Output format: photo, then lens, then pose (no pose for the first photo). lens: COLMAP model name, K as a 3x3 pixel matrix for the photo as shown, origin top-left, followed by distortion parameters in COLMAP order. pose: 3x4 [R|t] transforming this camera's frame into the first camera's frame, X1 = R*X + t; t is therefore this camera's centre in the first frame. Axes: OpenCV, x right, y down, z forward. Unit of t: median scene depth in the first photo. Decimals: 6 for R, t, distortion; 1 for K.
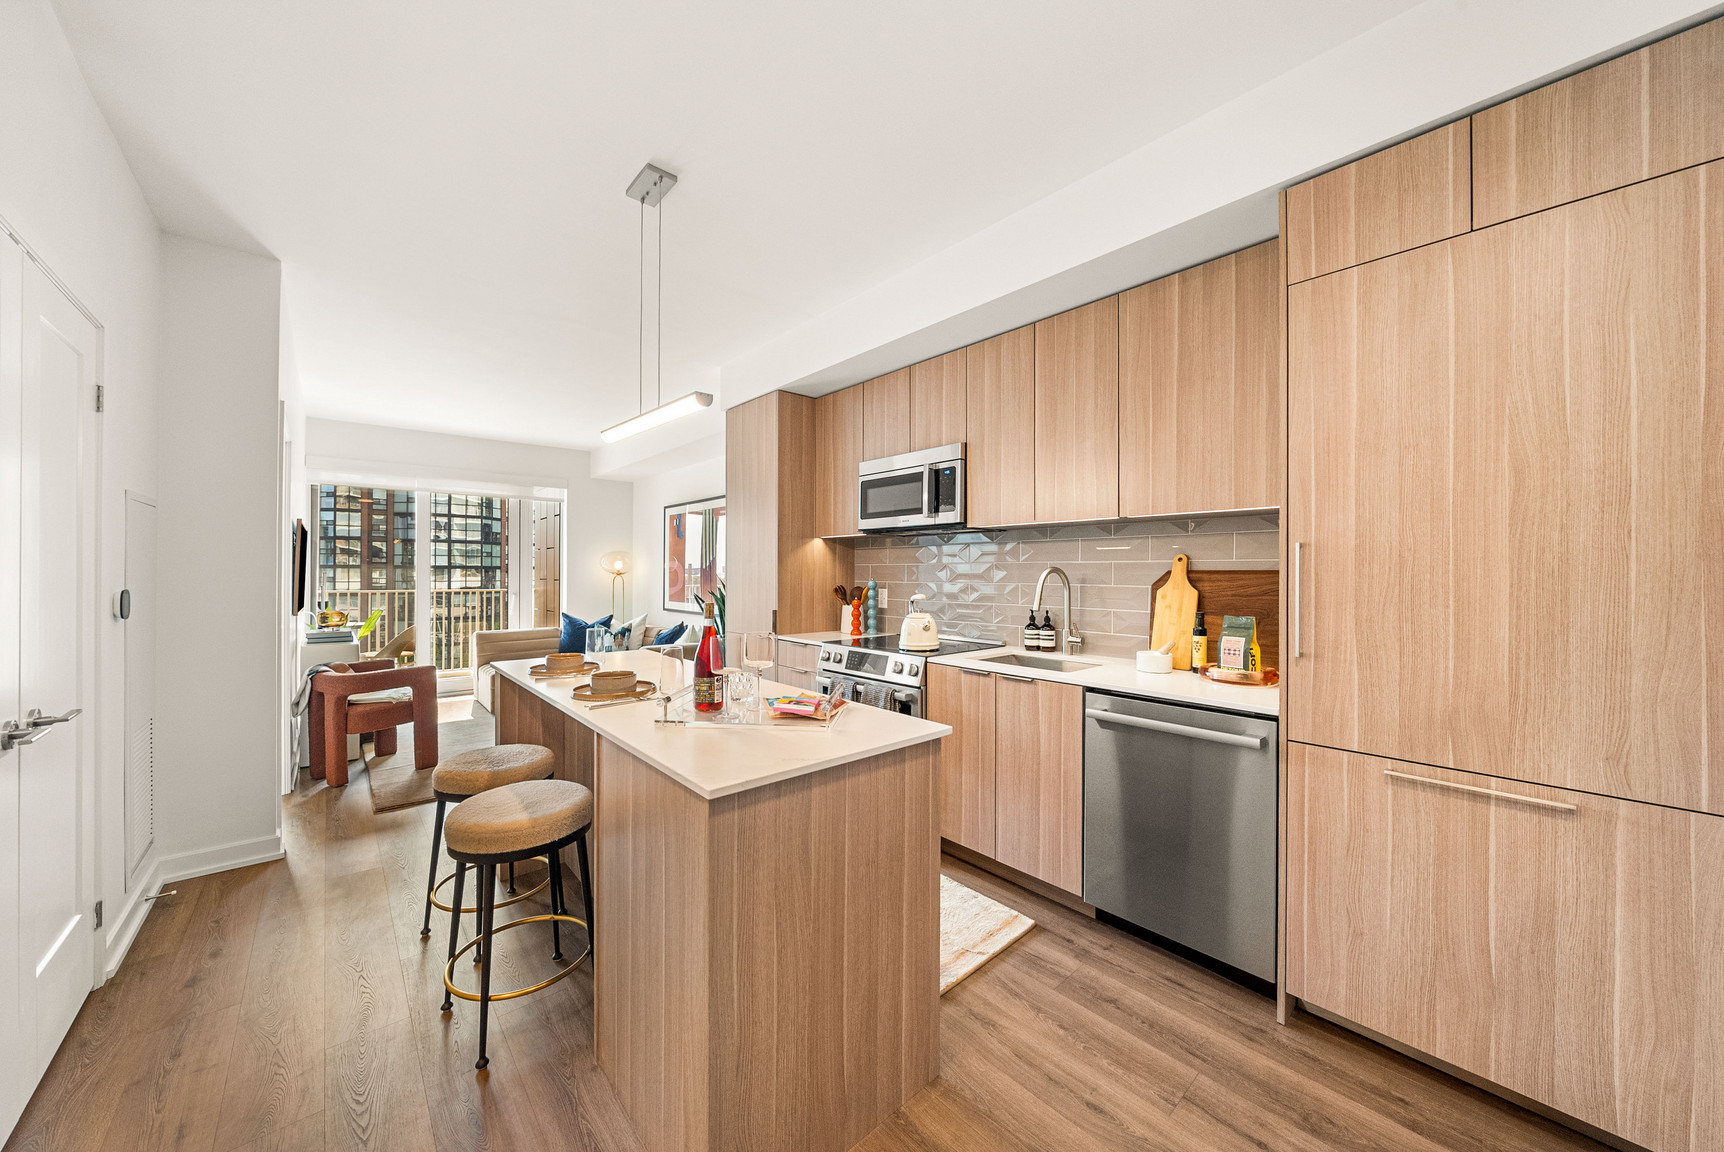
lens RADIAL K [[603.7, 0, 865.5], [0, 603.7, 569.1], [0, 0, 1]] dist [-0.005589, 0.000079]
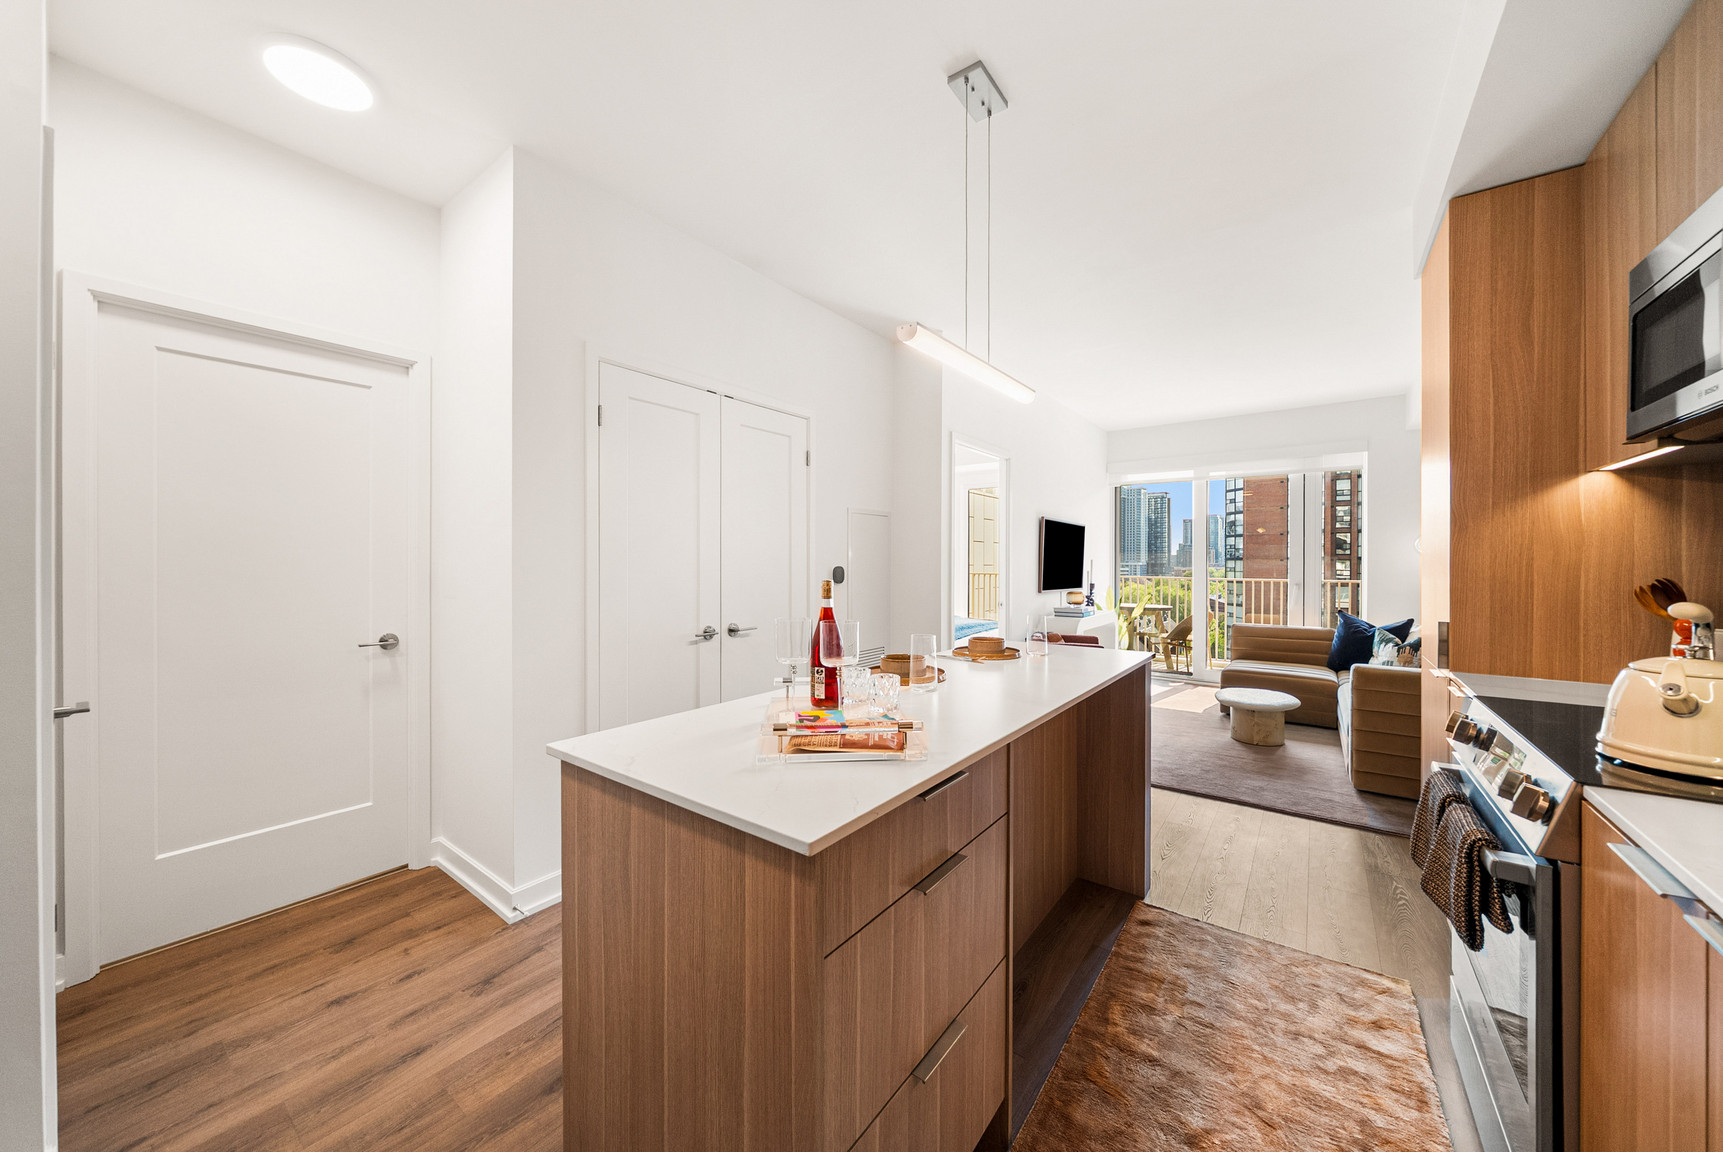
lens RADIAL K [[614.5, 0, 861.4], [0, 614.5, 563.2], [0, 0, 1]] dist [-0.006670, 0.000181]
pose [[0.186547, -0.002887, -0.982442, 0.335085], [0.005670, 0.999982, -0.001862, 0.018522], [0.982430, -0.005223, 0.186560, 0.495216]]
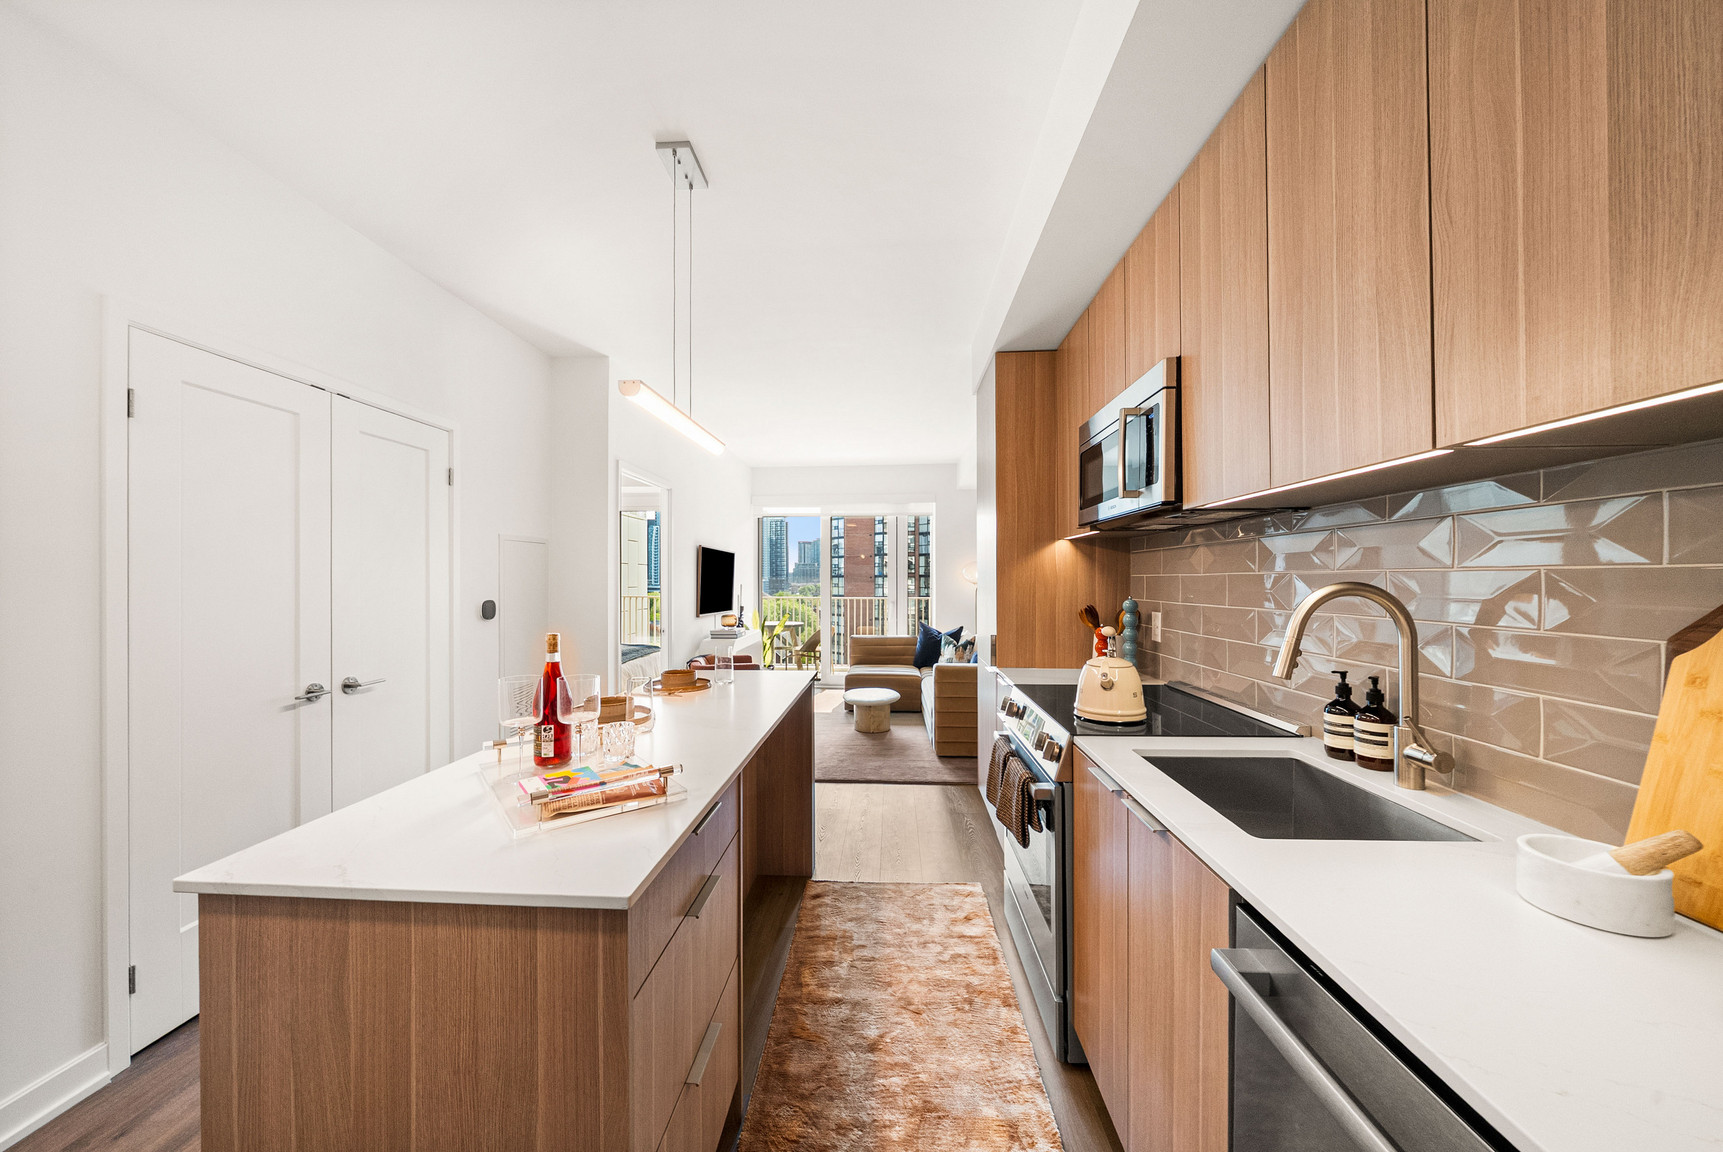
lens RADIAL K [[604.8, 0, 861.5], [0, 604.8, 576.0], [0, 0, 1]] dist [-0.006806, -0.000177]
pose [[0.700992, -0.009280, -0.713109, 0.349862], [0.009873, 0.999946, -0.003307, -0.009442], [0.713101, -0.004723, 0.701045, 0.403520]]
